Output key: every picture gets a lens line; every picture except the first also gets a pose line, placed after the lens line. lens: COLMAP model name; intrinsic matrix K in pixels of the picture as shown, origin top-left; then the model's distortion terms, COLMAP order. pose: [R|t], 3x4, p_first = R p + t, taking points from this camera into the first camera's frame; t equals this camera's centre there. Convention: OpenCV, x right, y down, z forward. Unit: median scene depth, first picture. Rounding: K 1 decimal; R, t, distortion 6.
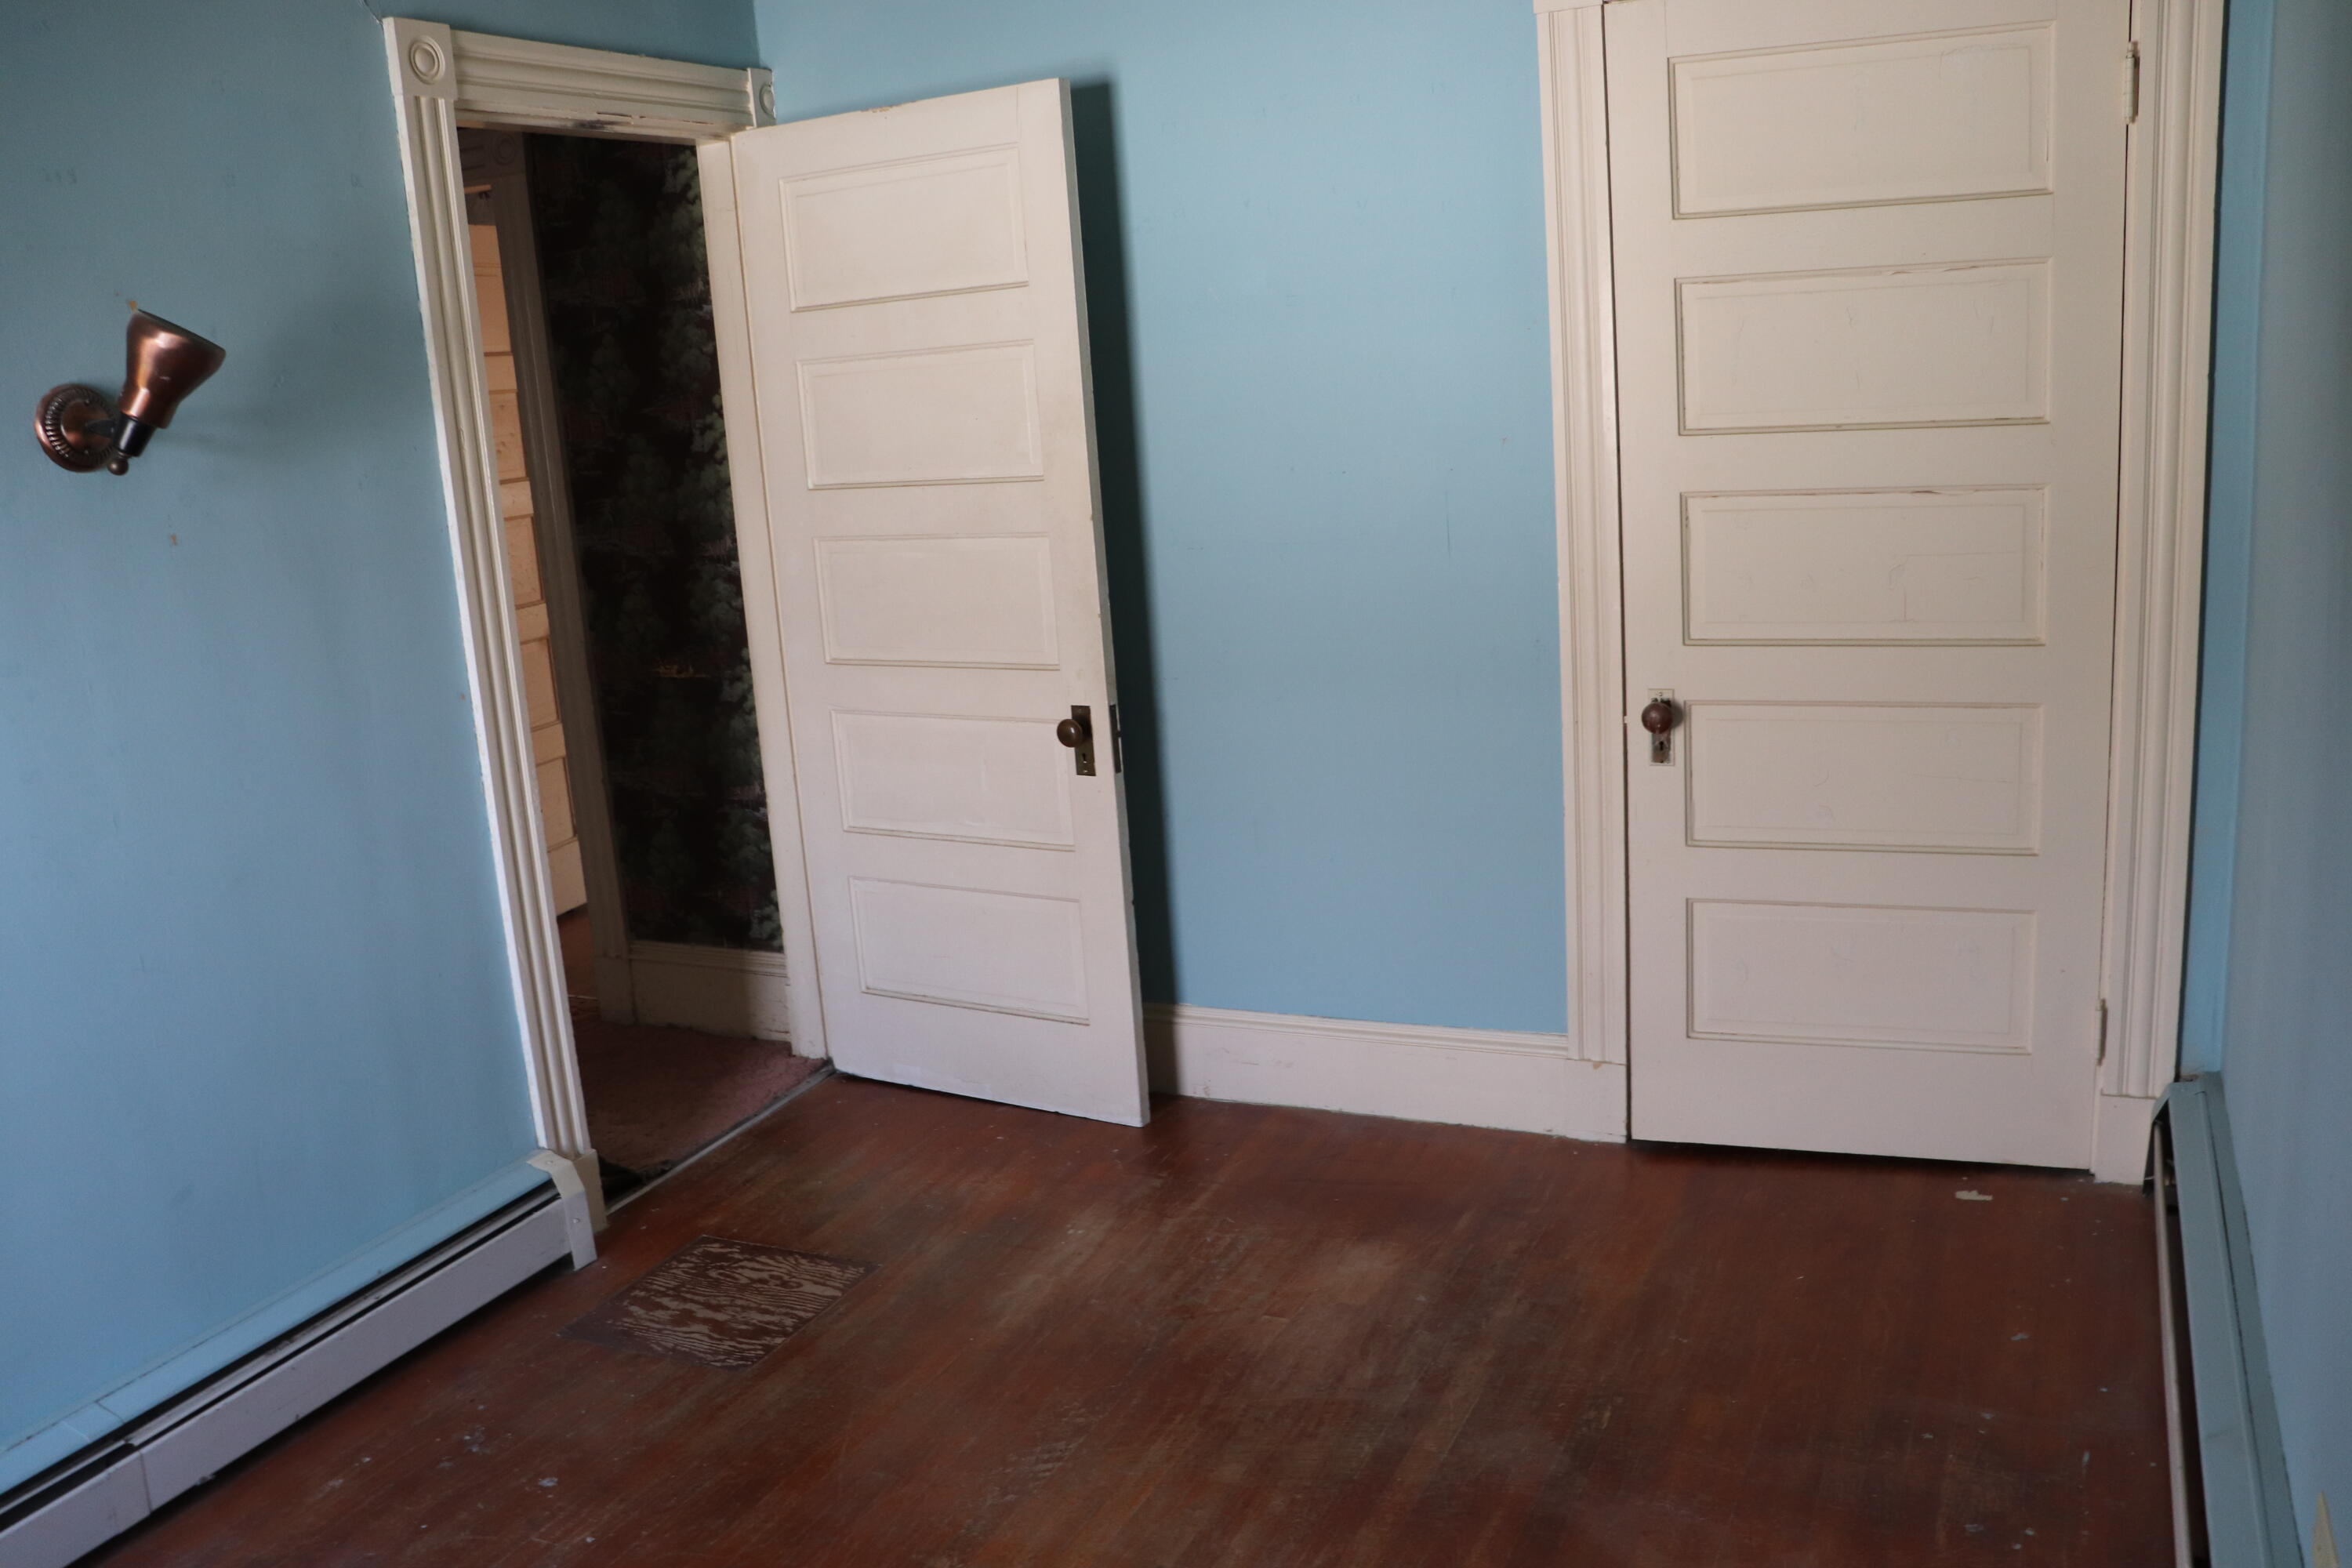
lens RADIAL K [[1940.5, 0, 1182.3], [0, 1940.5, 797.0], [0, 0, 1]] dist [-0.175585, 0.158075]
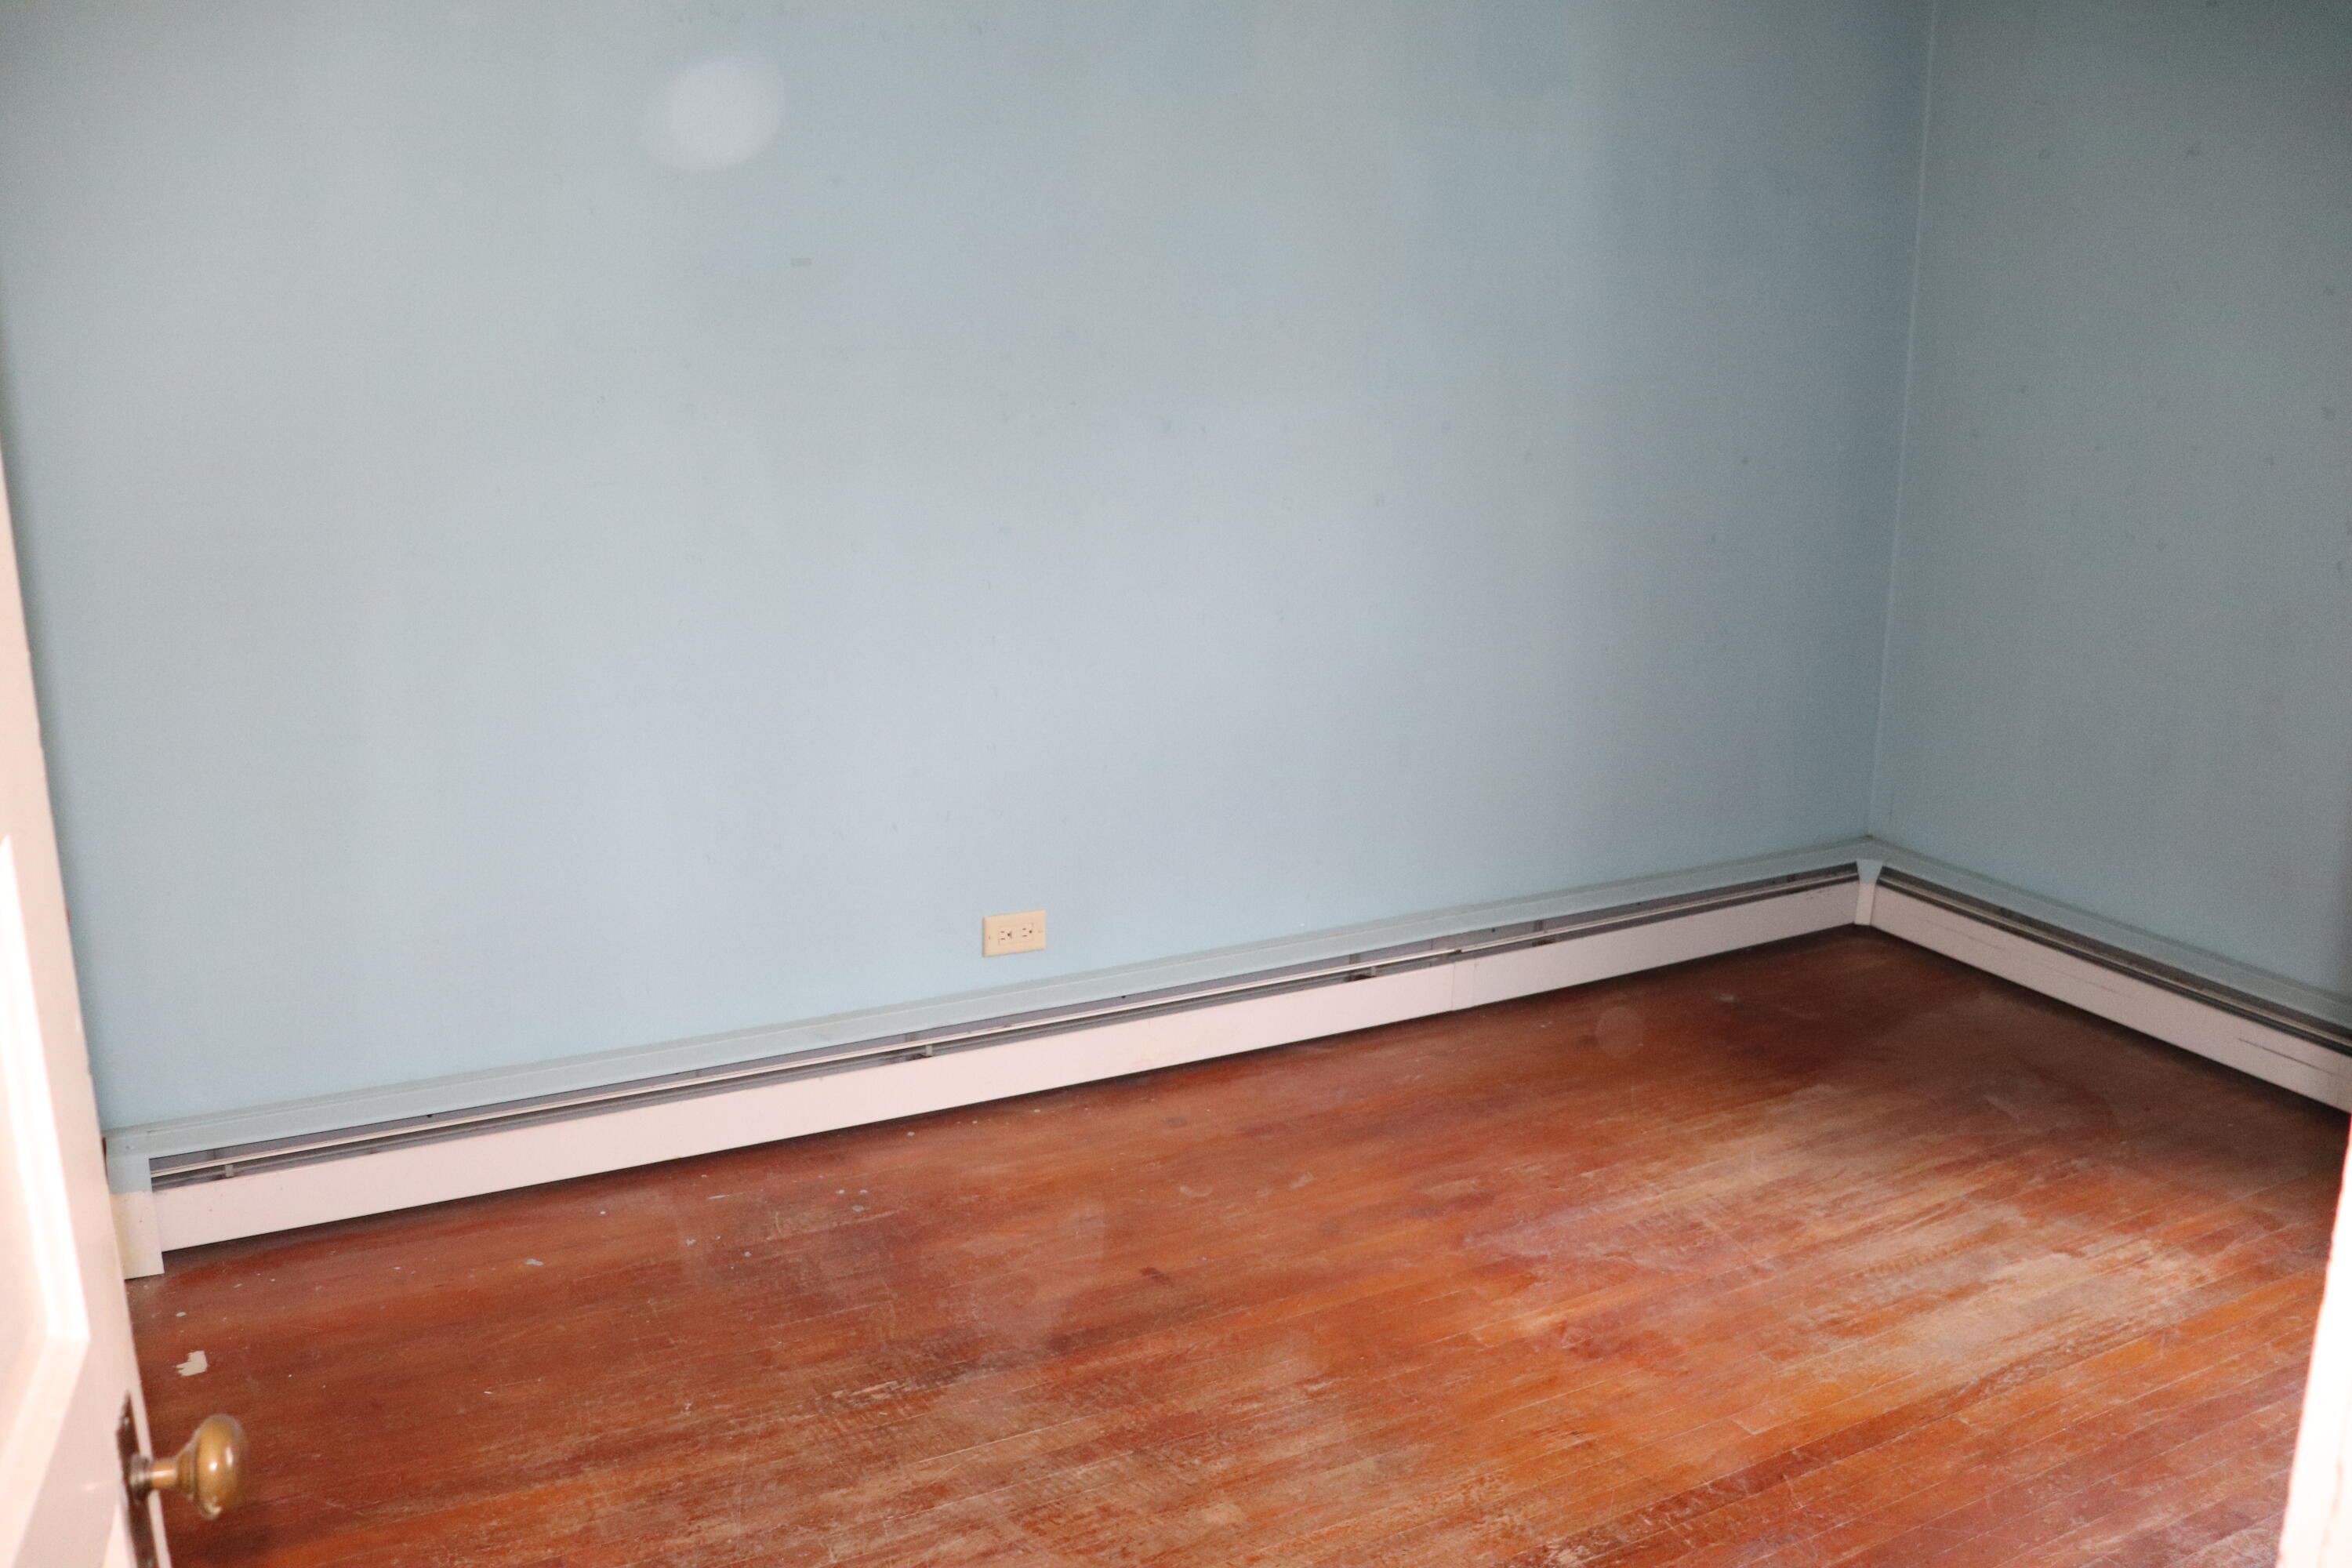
lens RADIAL K [[1940.5, 0, 1182.3], [0, 1940.5, 797.0], [0, 0, 1]] dist [-0.175585, 0.158075]
pose [[-0.789791, -0.089404, 0.606825, -0.386312], [0.188362, 0.906166, 0.378661, -0.235506], [-0.583738, 0.413365, -0.698841, 1.233007]]
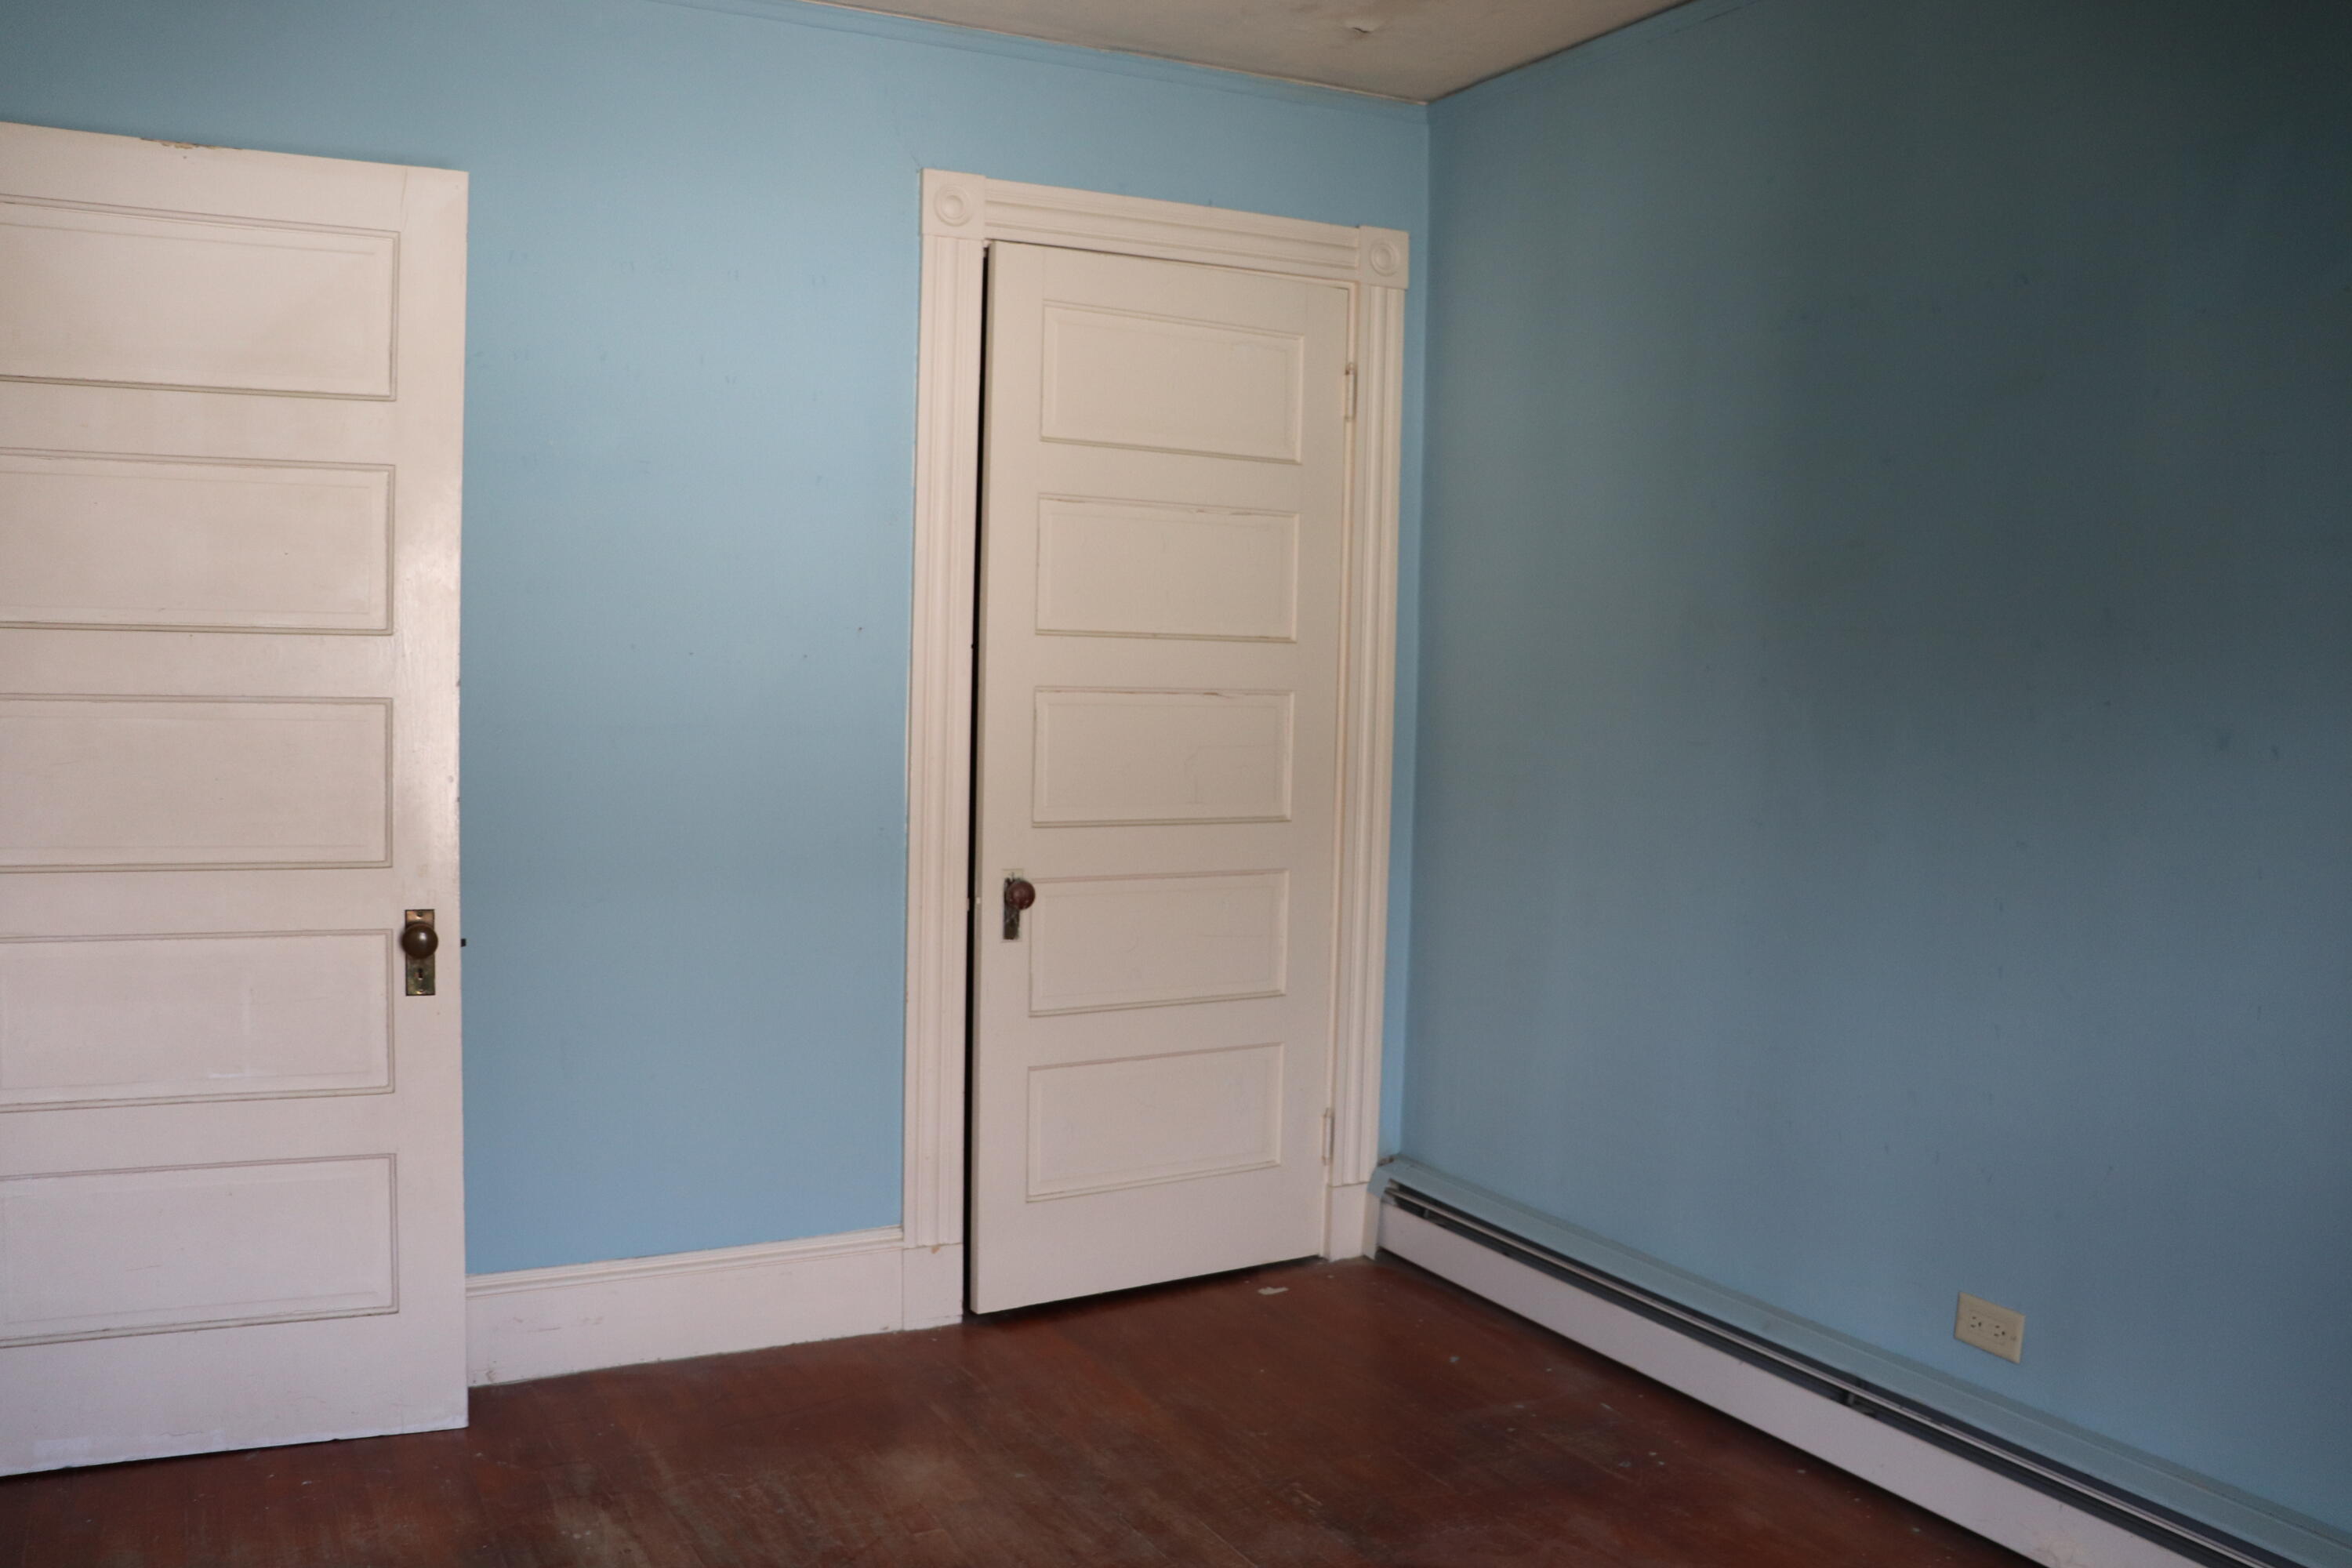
lens RADIAL K [[1940.5, 0, 1182.3], [0, 1940.5, 797.0], [0, 0, 1]] dist [-0.175585, 0.158075]
pose [[0.590183, 0.027096, 0.806814, -0.594652], [0.116073, 0.986203, -0.118028, 0.044548], [-0.798881, 0.163307, 0.578895, 0.309944]]
